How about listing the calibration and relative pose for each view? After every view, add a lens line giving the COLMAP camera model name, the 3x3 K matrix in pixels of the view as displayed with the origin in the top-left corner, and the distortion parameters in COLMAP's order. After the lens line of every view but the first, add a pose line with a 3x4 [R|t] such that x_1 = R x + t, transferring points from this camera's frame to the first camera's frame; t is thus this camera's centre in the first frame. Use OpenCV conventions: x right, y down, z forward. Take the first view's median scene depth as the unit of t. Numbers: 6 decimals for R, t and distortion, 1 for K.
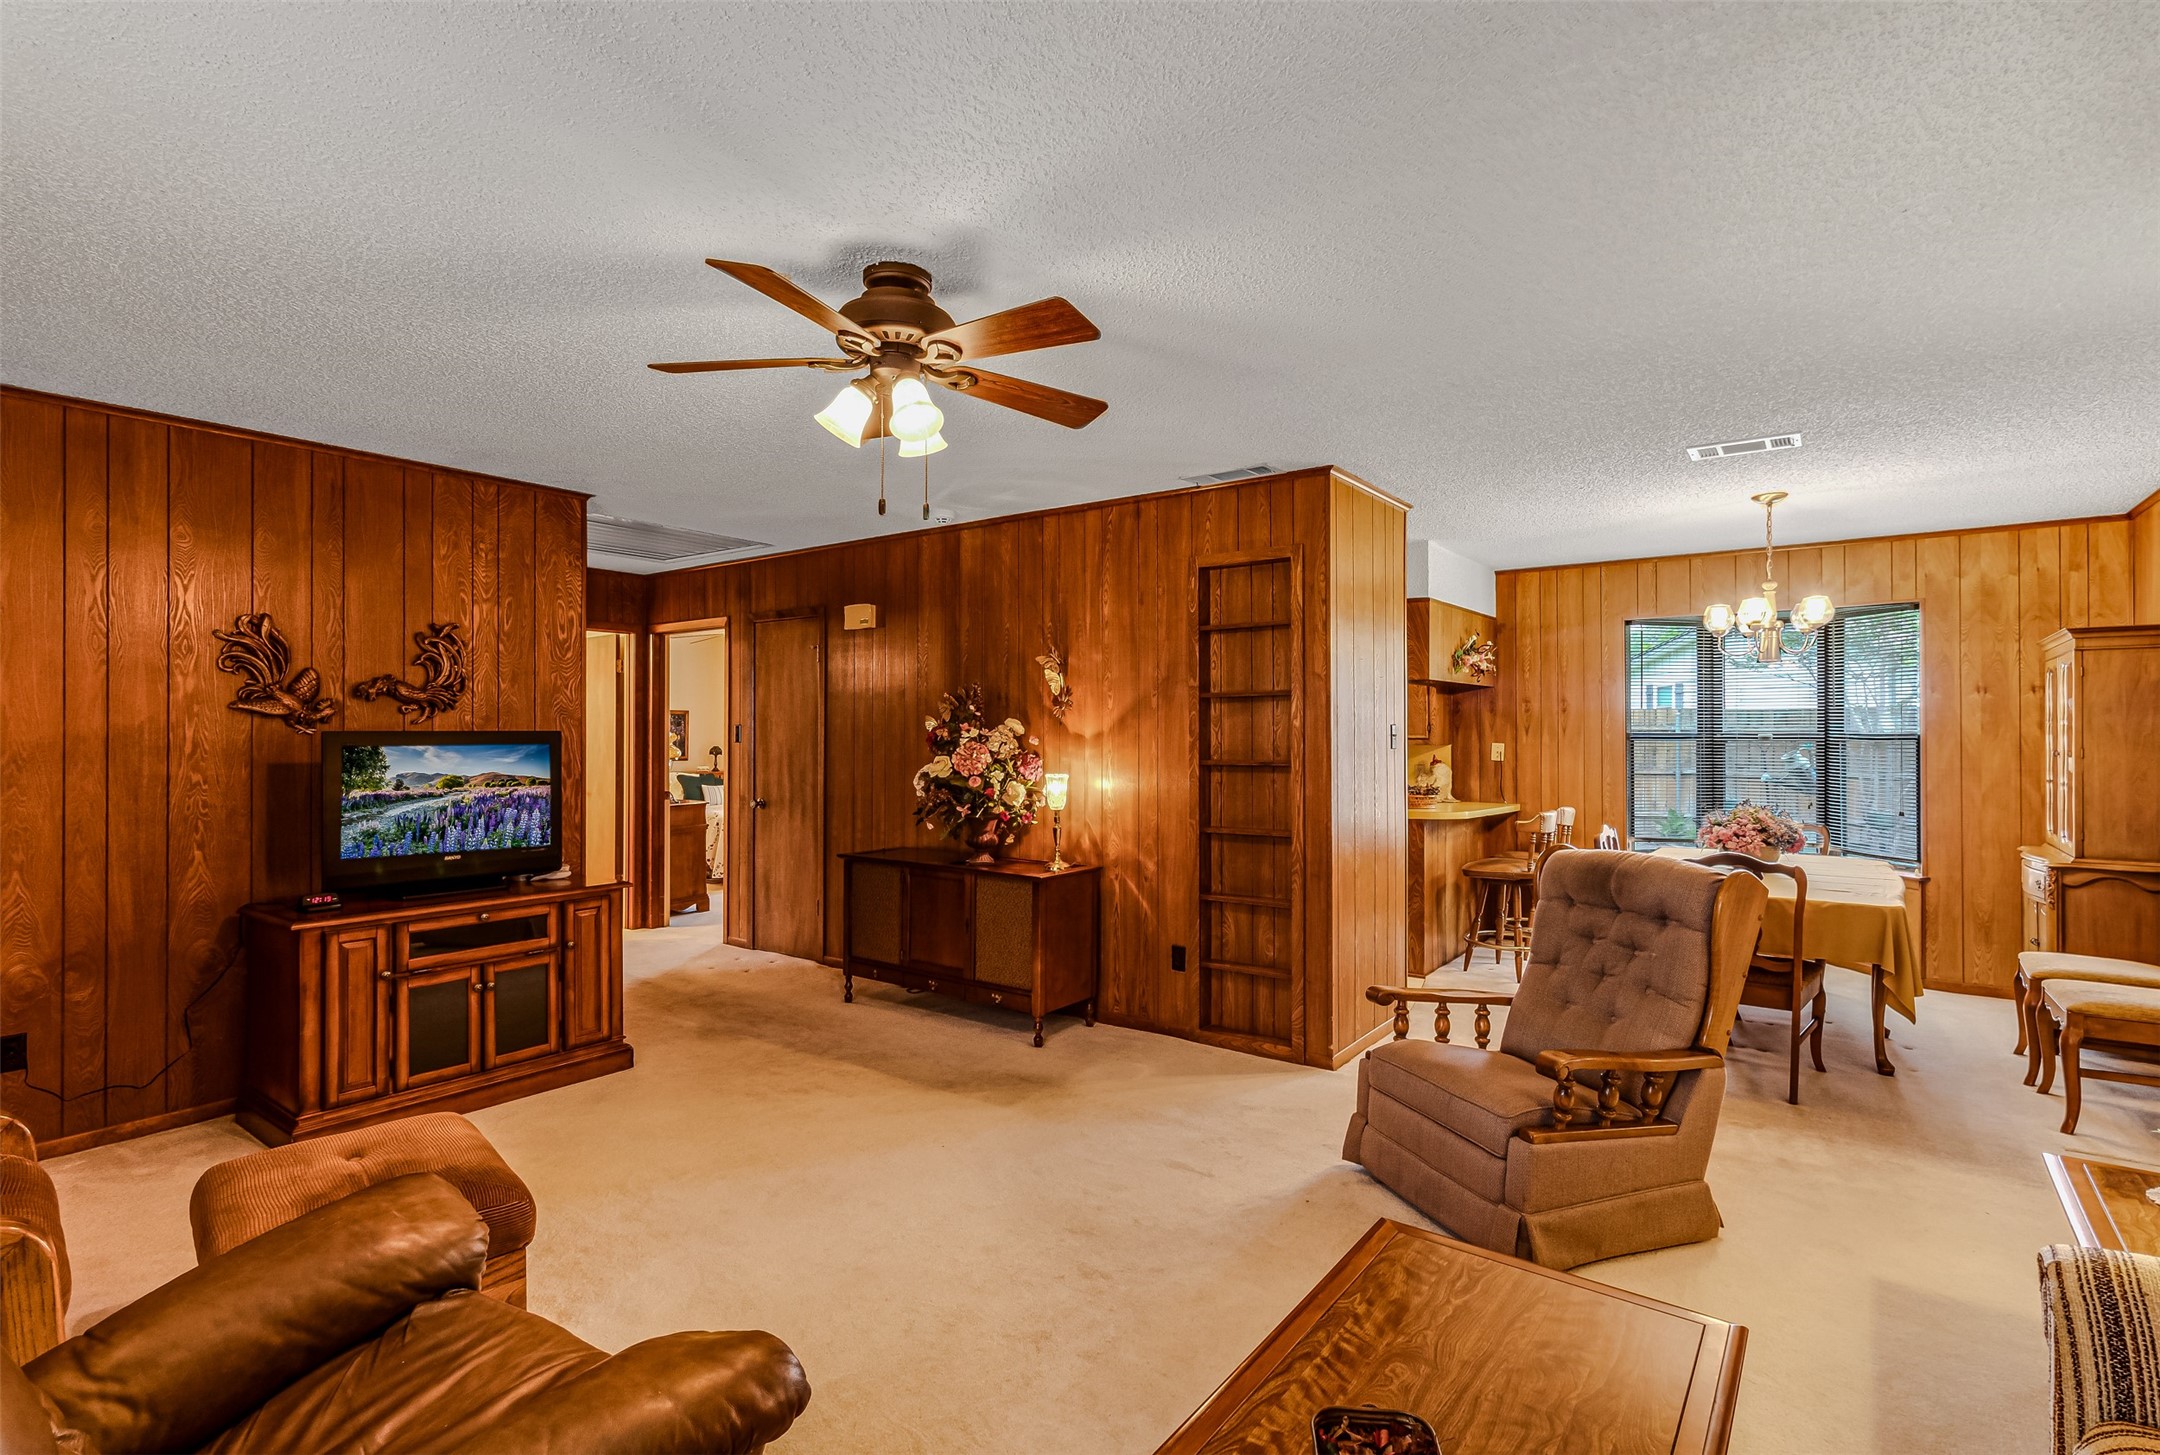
lens RADIAL K [[988.9, 0, 1080.0], [0, 988.9, 733.4], [0, 0, 1]] dist [0.001630, 0.000127]
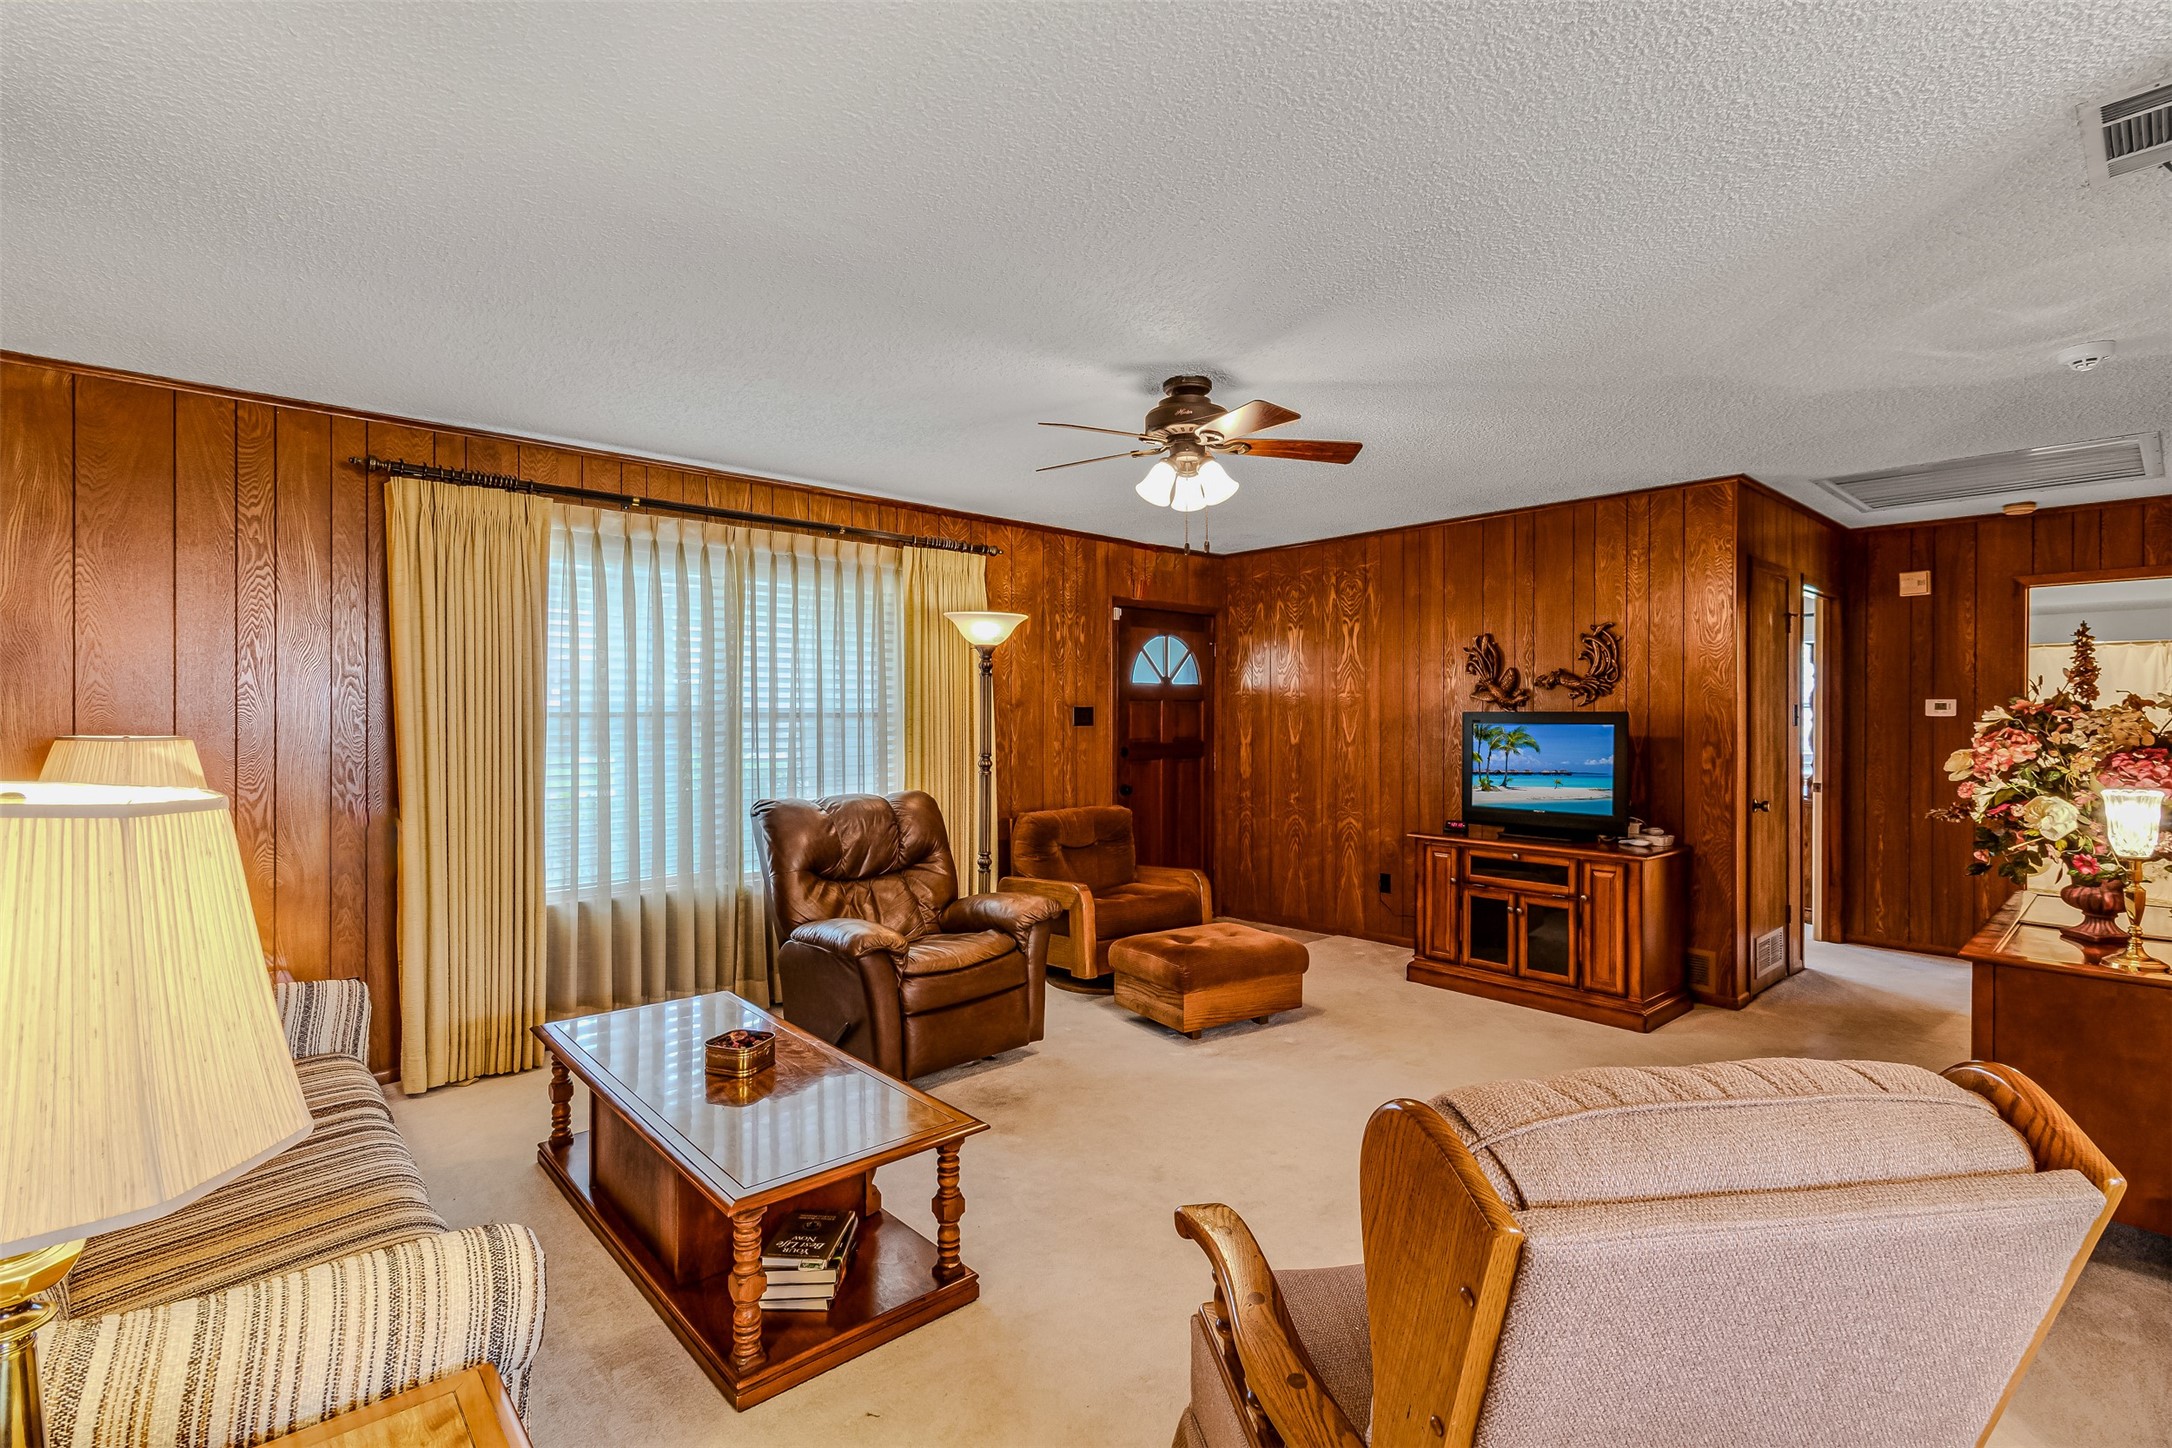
lens RADIAL K [[981.6, 0, 1075.5], [0, 981.6, 711.7], [0, 0, 1]] dist [-0.000086, 0.000159]
pose [[-0.177021, 0.000132, -0.984207, 0.708417], [-0.001782, 0.999998, 0.000455, -0.002332], [0.984206, 0.001834, -0.177020, 0.617086]]
